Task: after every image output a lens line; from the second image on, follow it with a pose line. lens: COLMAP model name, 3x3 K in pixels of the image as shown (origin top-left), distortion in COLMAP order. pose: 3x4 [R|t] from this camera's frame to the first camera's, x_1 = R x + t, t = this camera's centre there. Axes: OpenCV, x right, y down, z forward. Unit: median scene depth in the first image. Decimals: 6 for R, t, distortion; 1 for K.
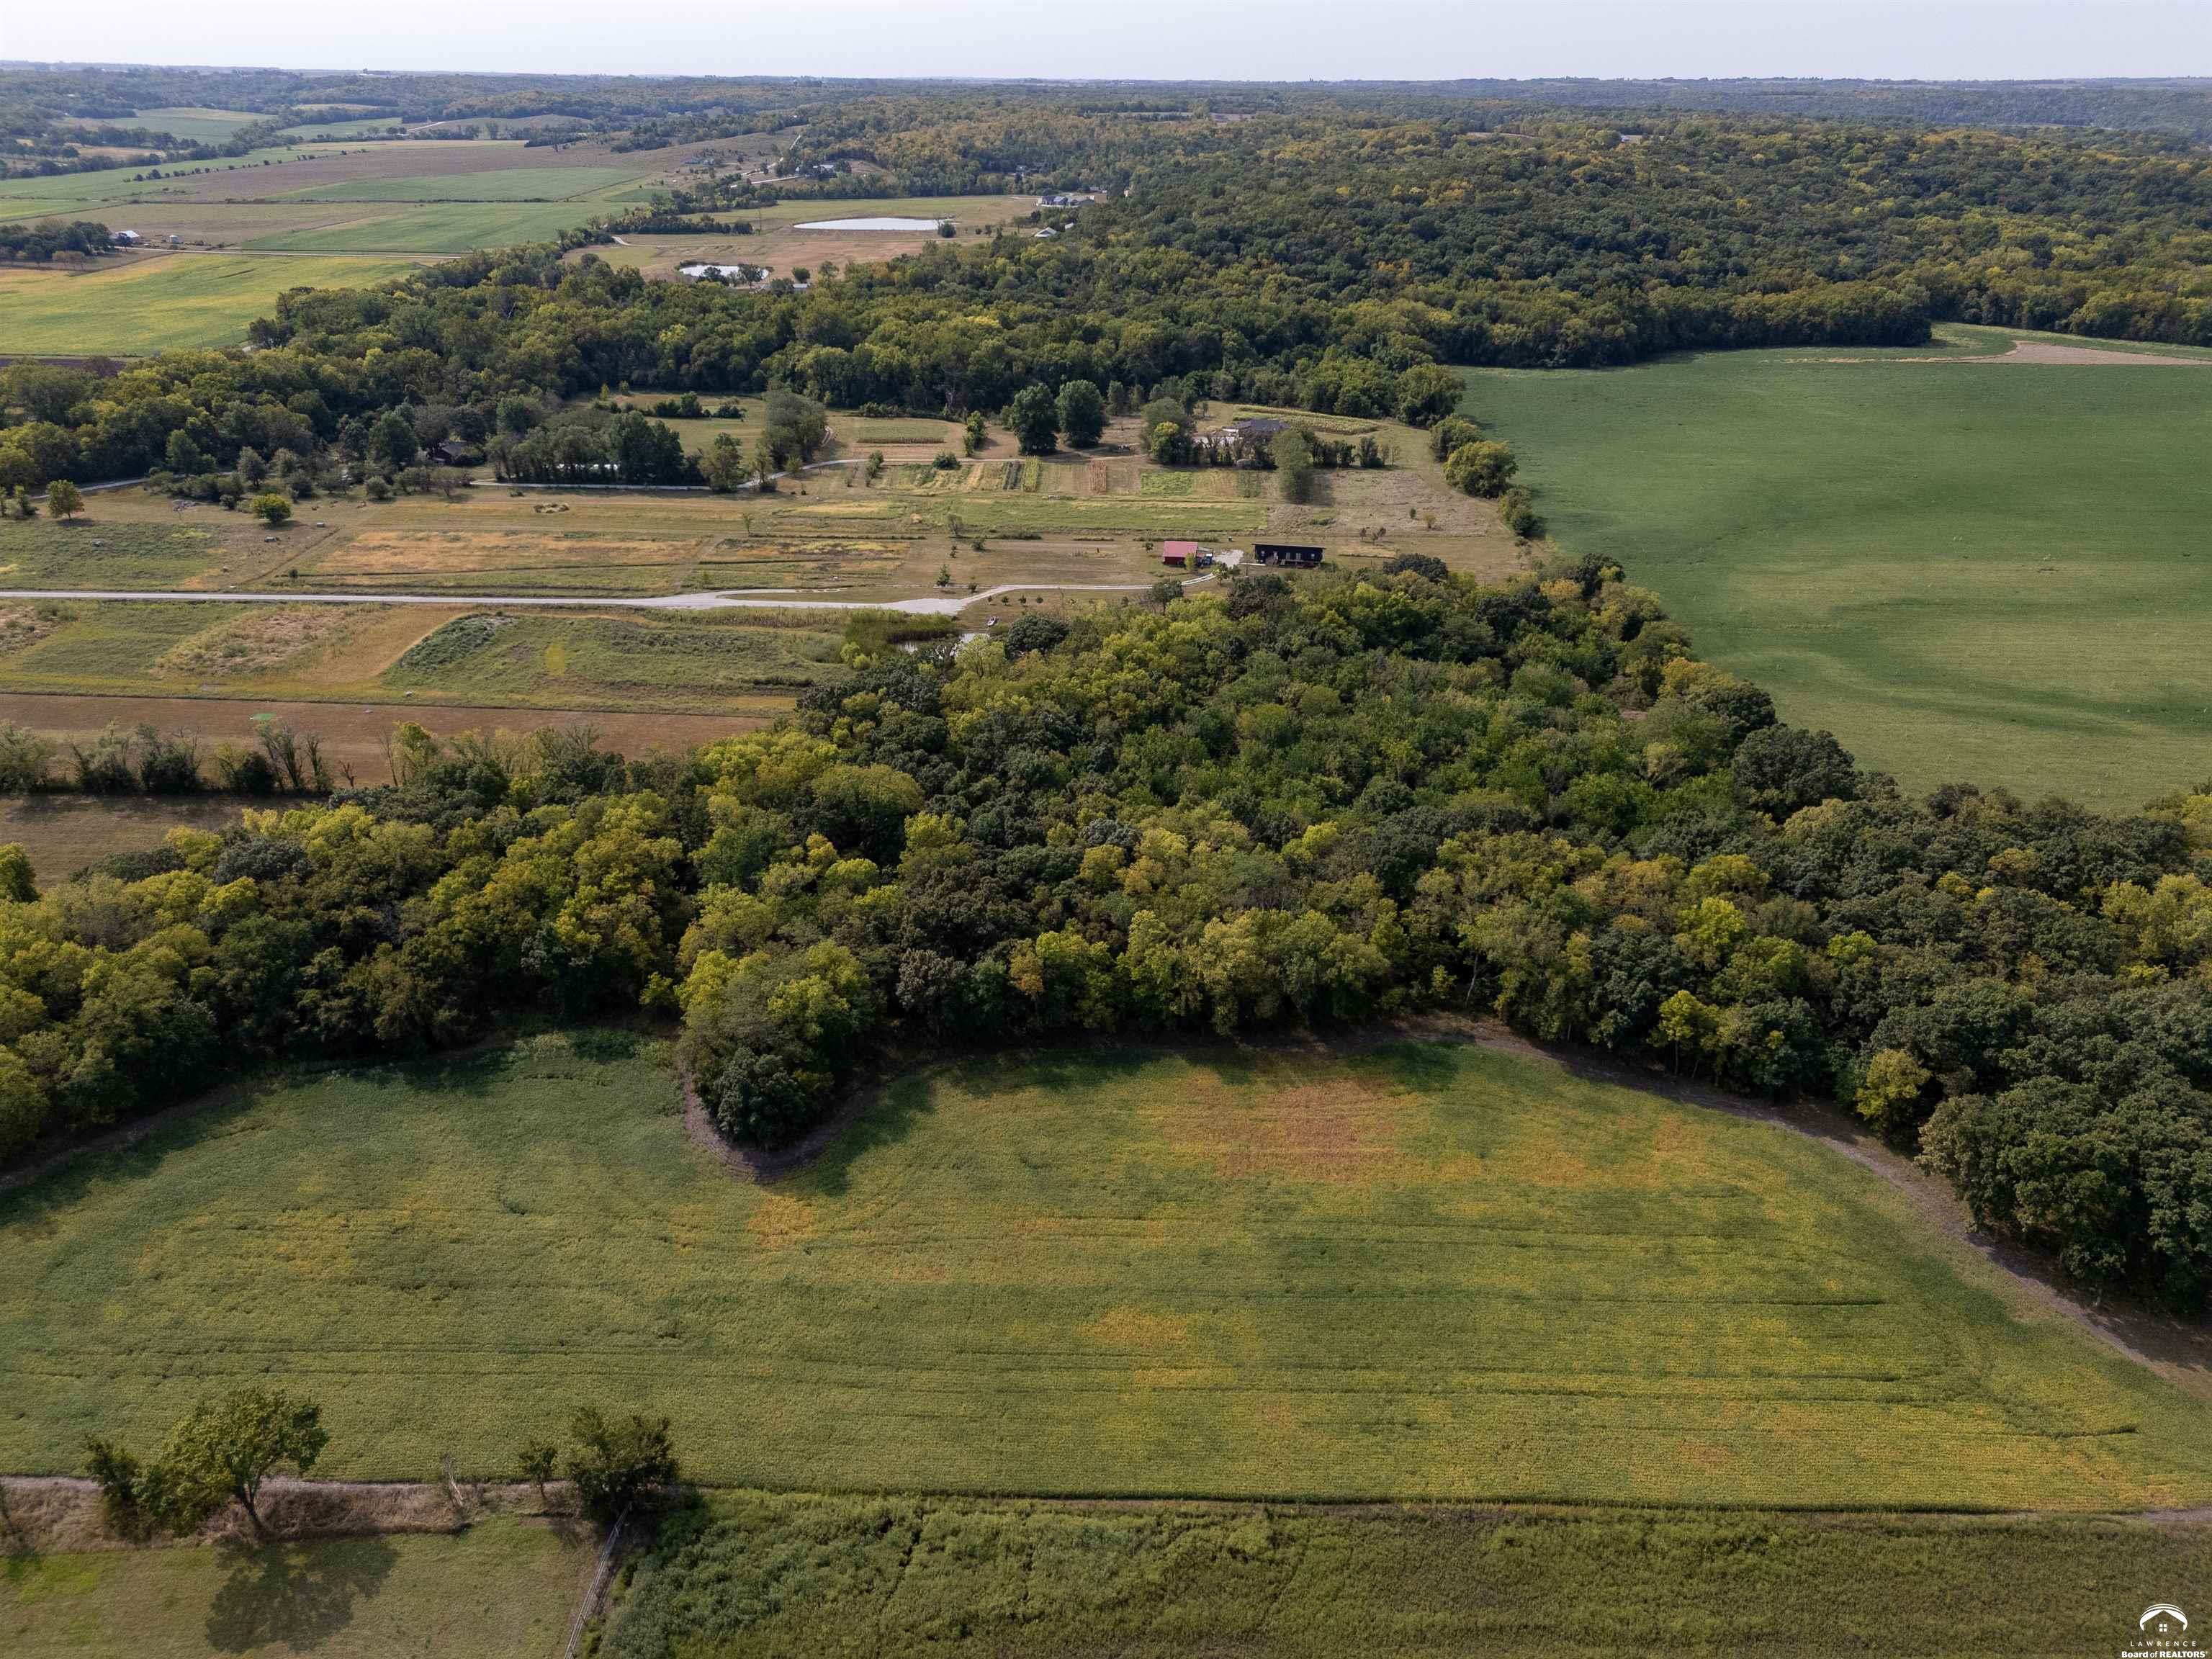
lens RADIAL K [[1609.0, 0, 1135.1], [0, 1609.0, 831.2], [0, 0, 1]] dist [0.076669, -0.063339]
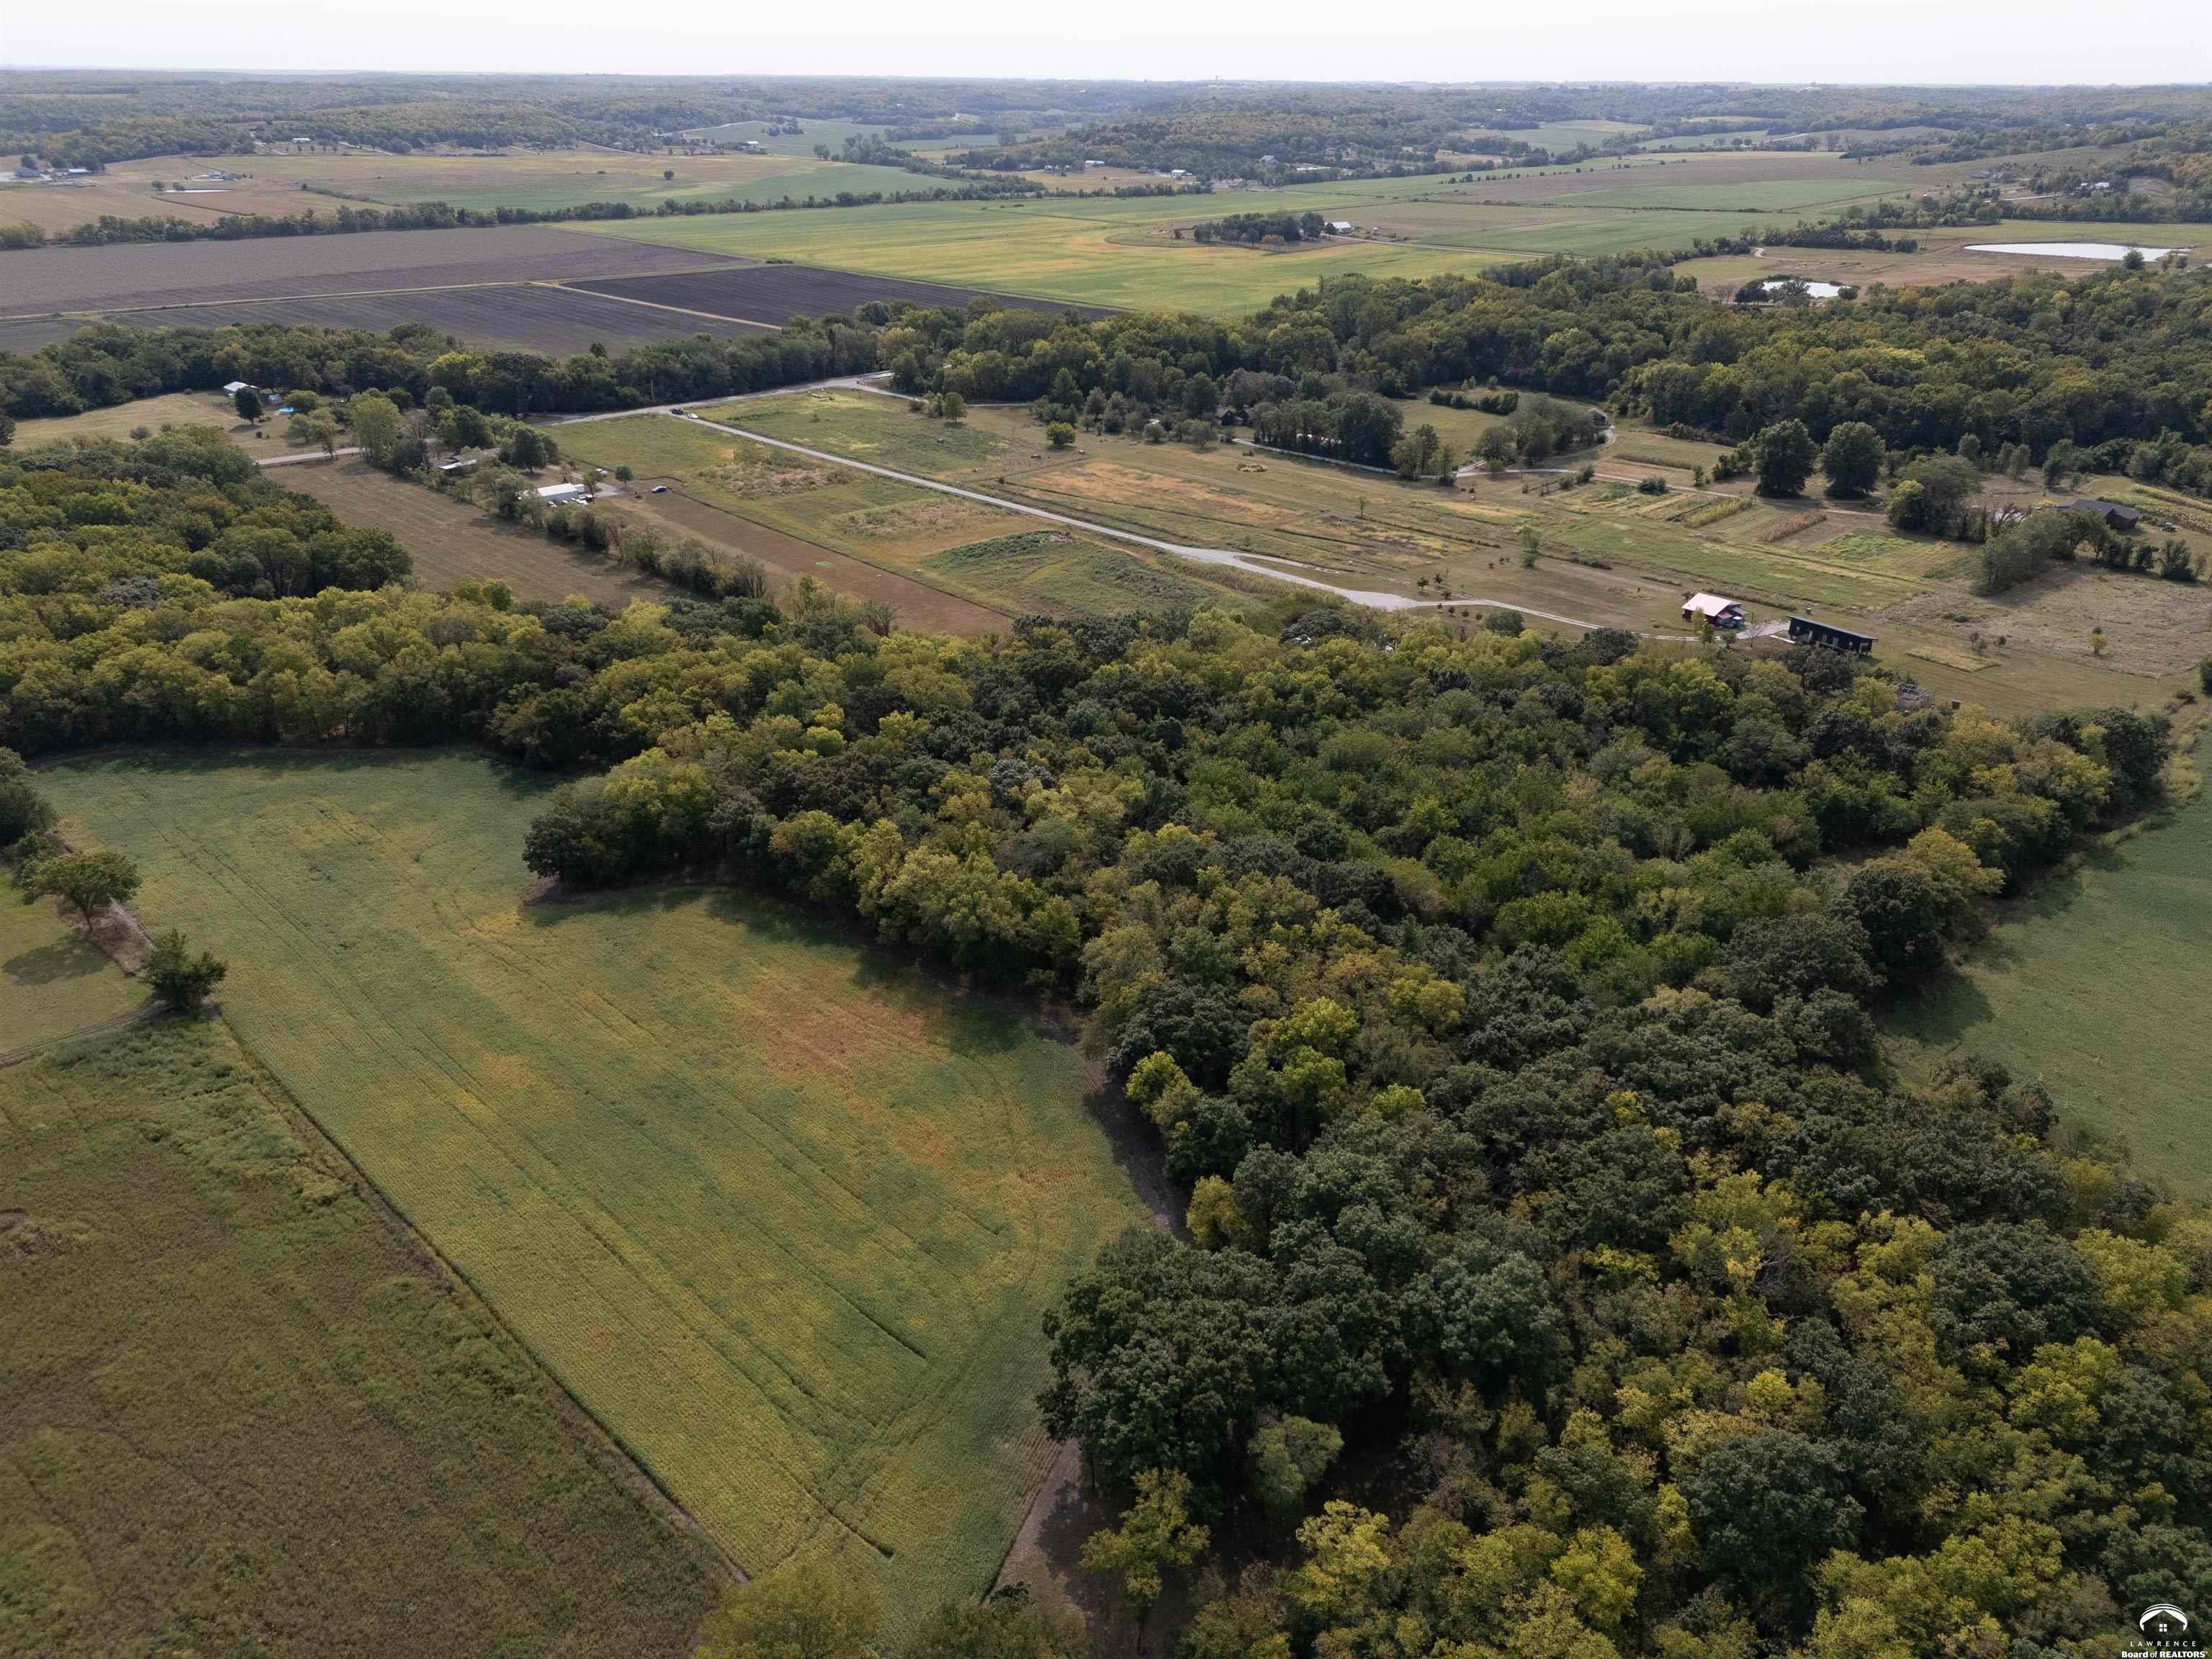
lens RADIAL K [[1632.9, 0, 1106.0], [0, 1632.9, 829.5], [0, 0, 1]] dist [0.075594, -0.086946]
pose [[0.702040, 0.291874, -0.649577, 0.448407], [-0.299523, 0.948567, 0.102505, -0.055981], [0.646085, 0.122600, 0.753354, 0.130905]]
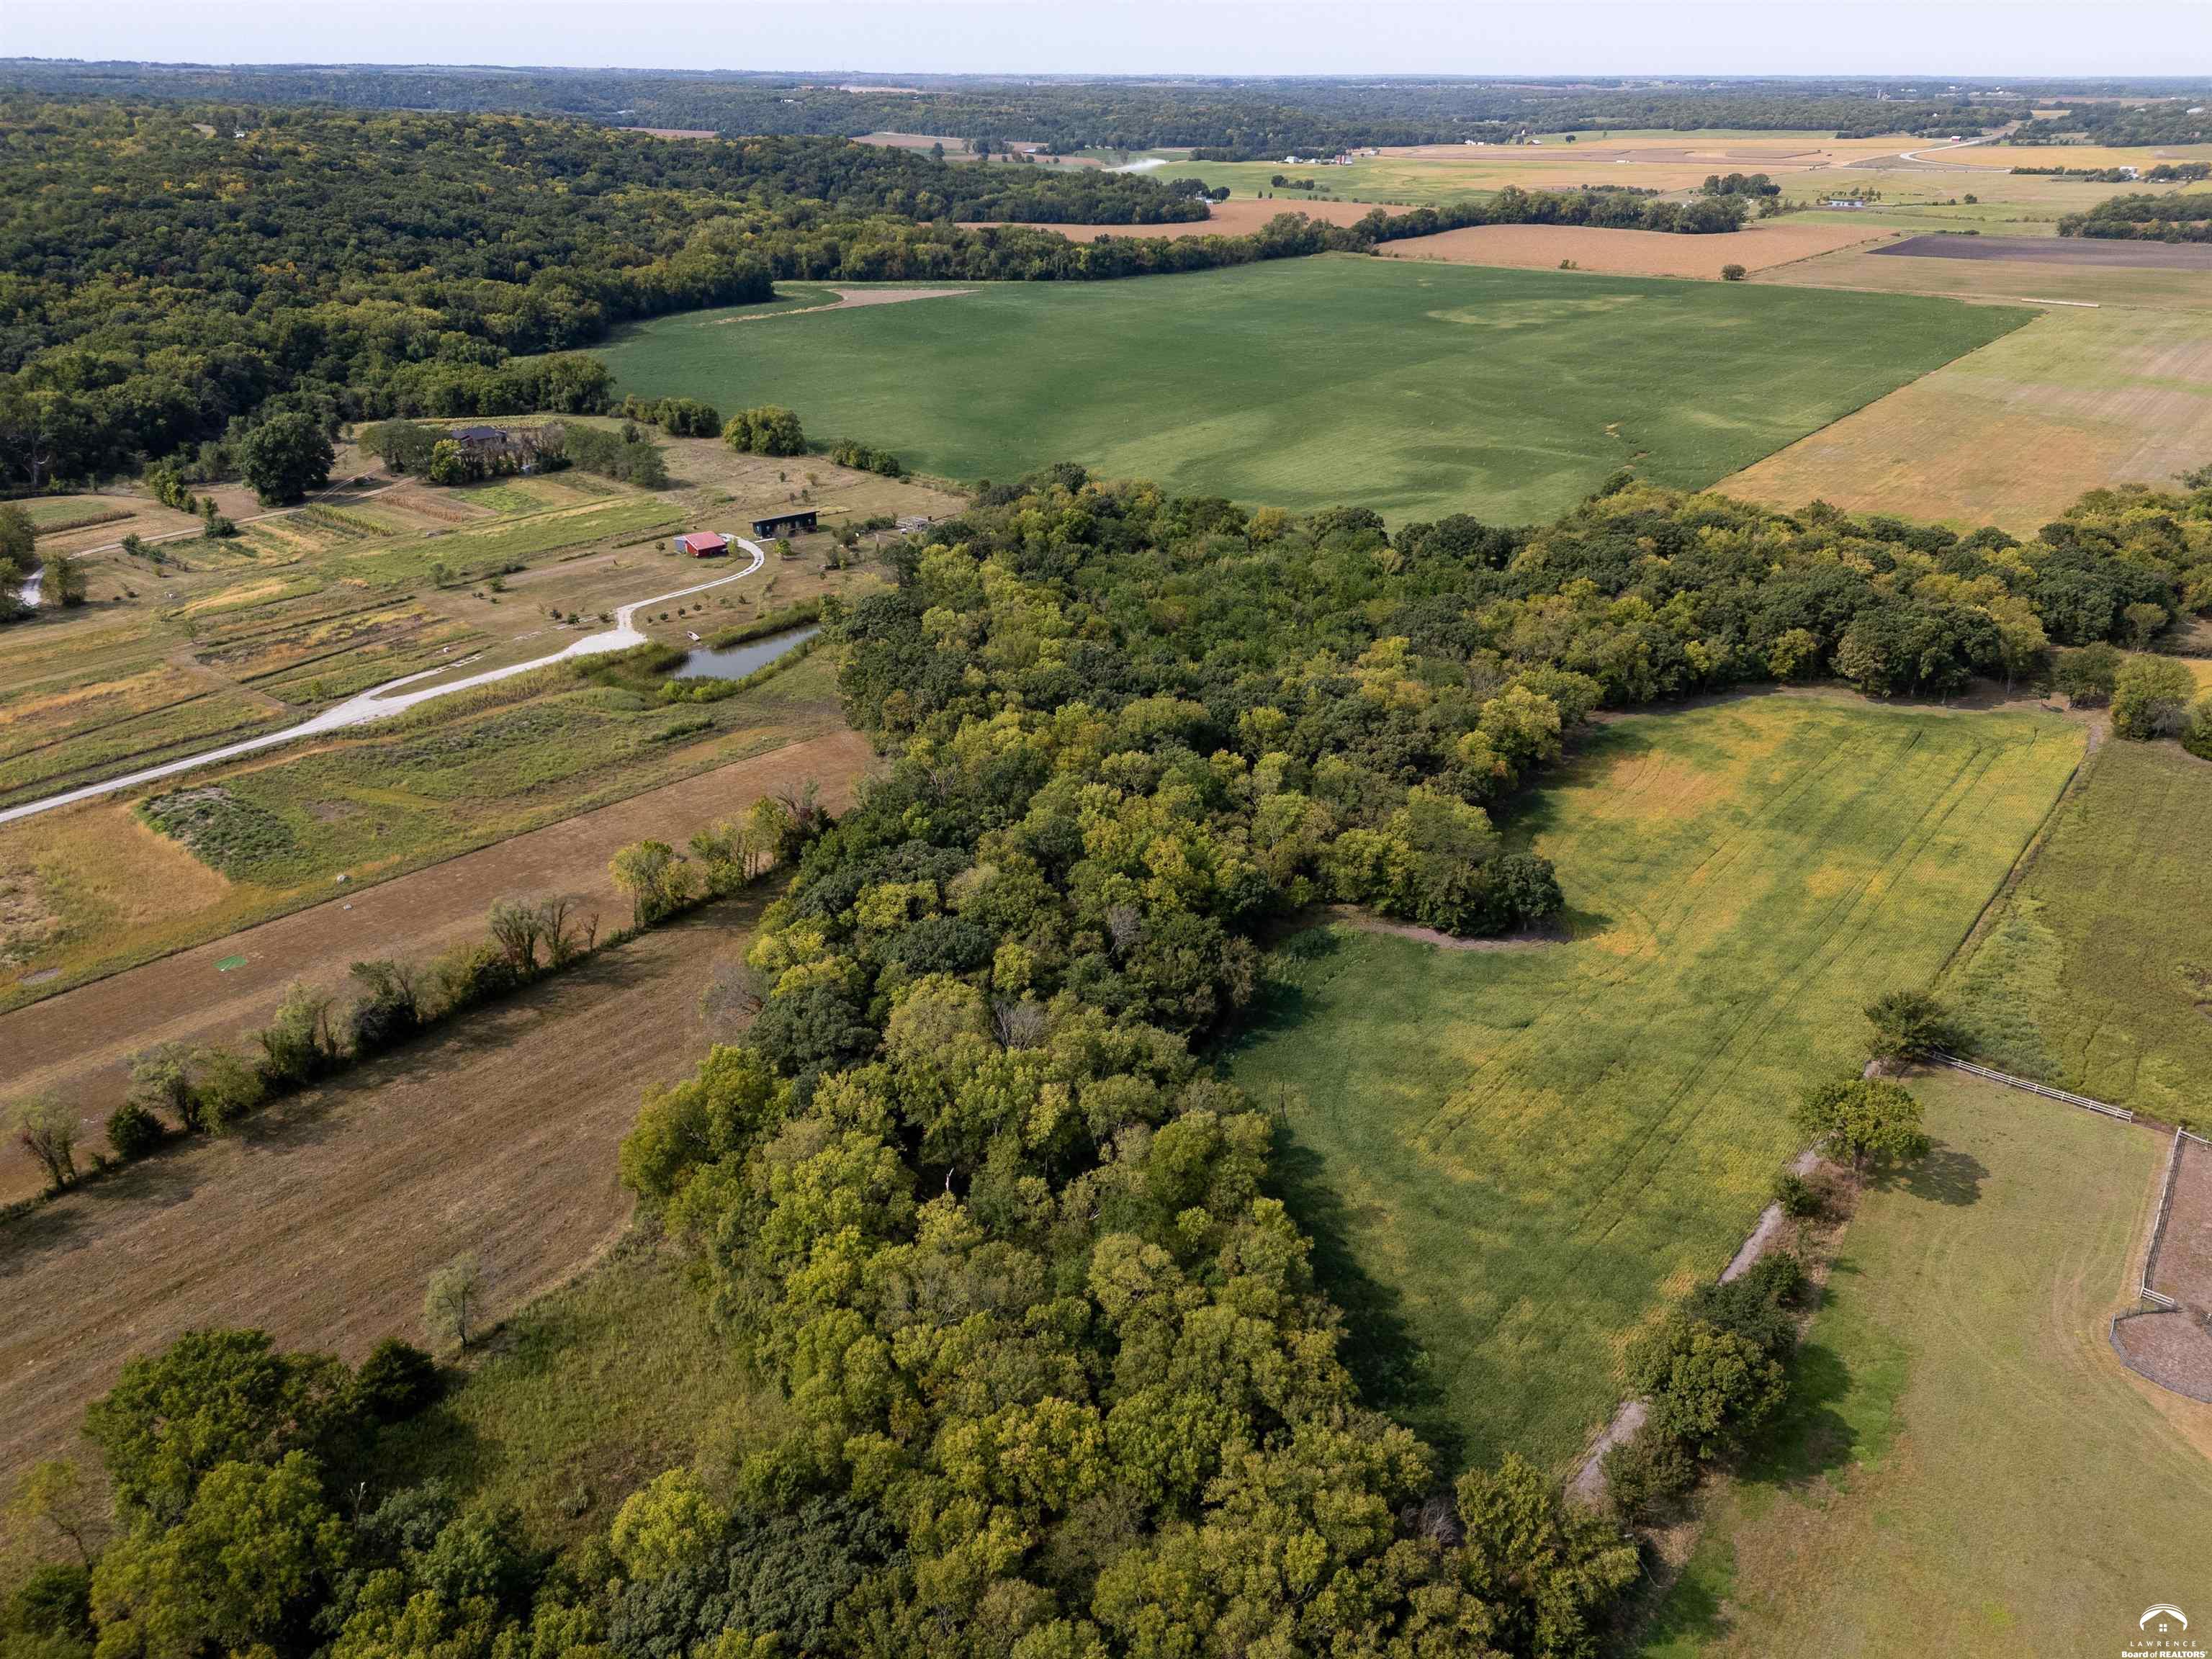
lens RADIAL K [[1582.0, 0, 1106.0], [0, 1582.0, 829.5], [0, 0, 1]] dist [0.027984, -0.003672]
pose [[0.617220, -0.339518, 0.709766, -0.620414], [0.327969, 0.931015, 0.160148, -0.088972], [-0.715176, 0.133935, 0.685992, 0.178221]]
